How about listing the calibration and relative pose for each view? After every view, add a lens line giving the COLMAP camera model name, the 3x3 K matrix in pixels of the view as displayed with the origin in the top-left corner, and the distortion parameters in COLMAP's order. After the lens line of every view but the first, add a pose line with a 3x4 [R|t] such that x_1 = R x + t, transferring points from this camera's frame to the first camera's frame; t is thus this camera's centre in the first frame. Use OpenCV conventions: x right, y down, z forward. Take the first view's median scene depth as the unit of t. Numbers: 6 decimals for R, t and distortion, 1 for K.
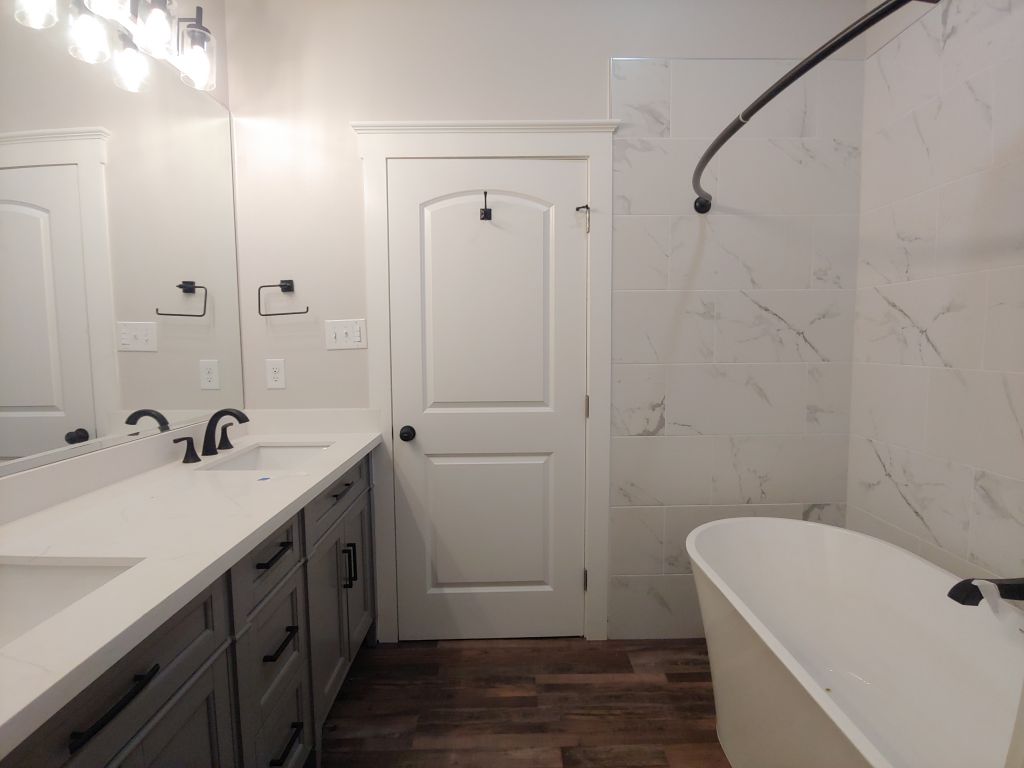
lens RADIAL K [[515.5, 0, 512.0], [0, 515.5, 384.0], [0, 0, 1]] dist [-0.018205, -0.000096]
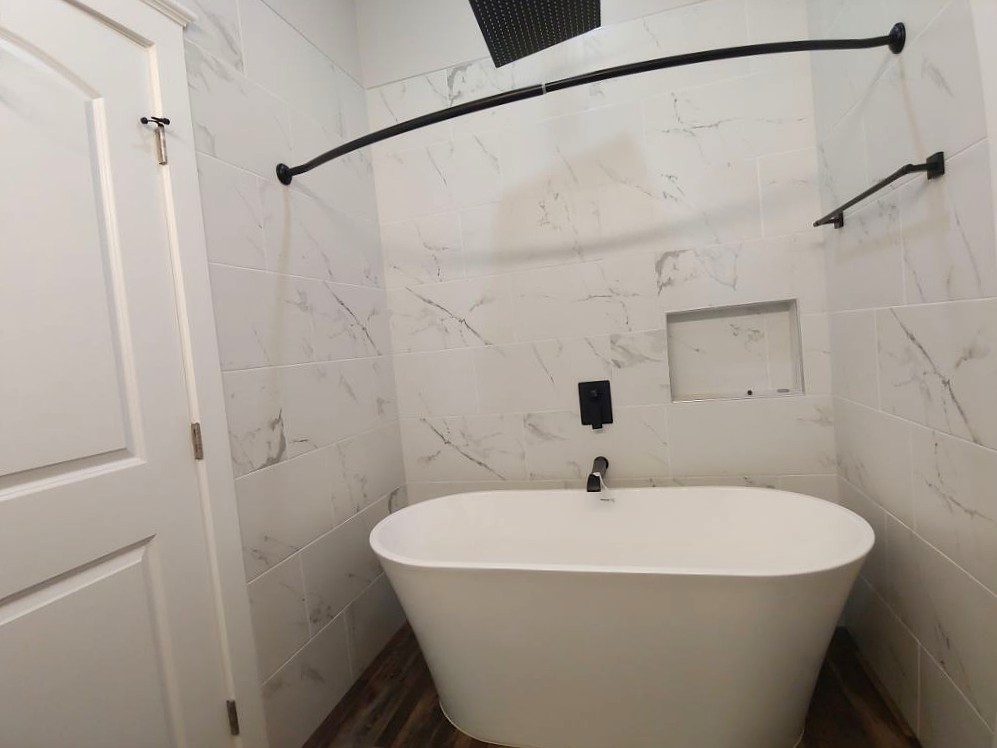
lens RADIAL K [[501.9, 0, 498.5], [0, 501.9, 374.0], [0, 0, 1]] dist [-0.018205, -0.000096]
pose [[0.308265, -0.076110, 0.948251, -0.309863], [0.175217, 0.984283, 0.022041, 0.013852], [-0.935025, 0.159355, 0.316756, 0.459287]]
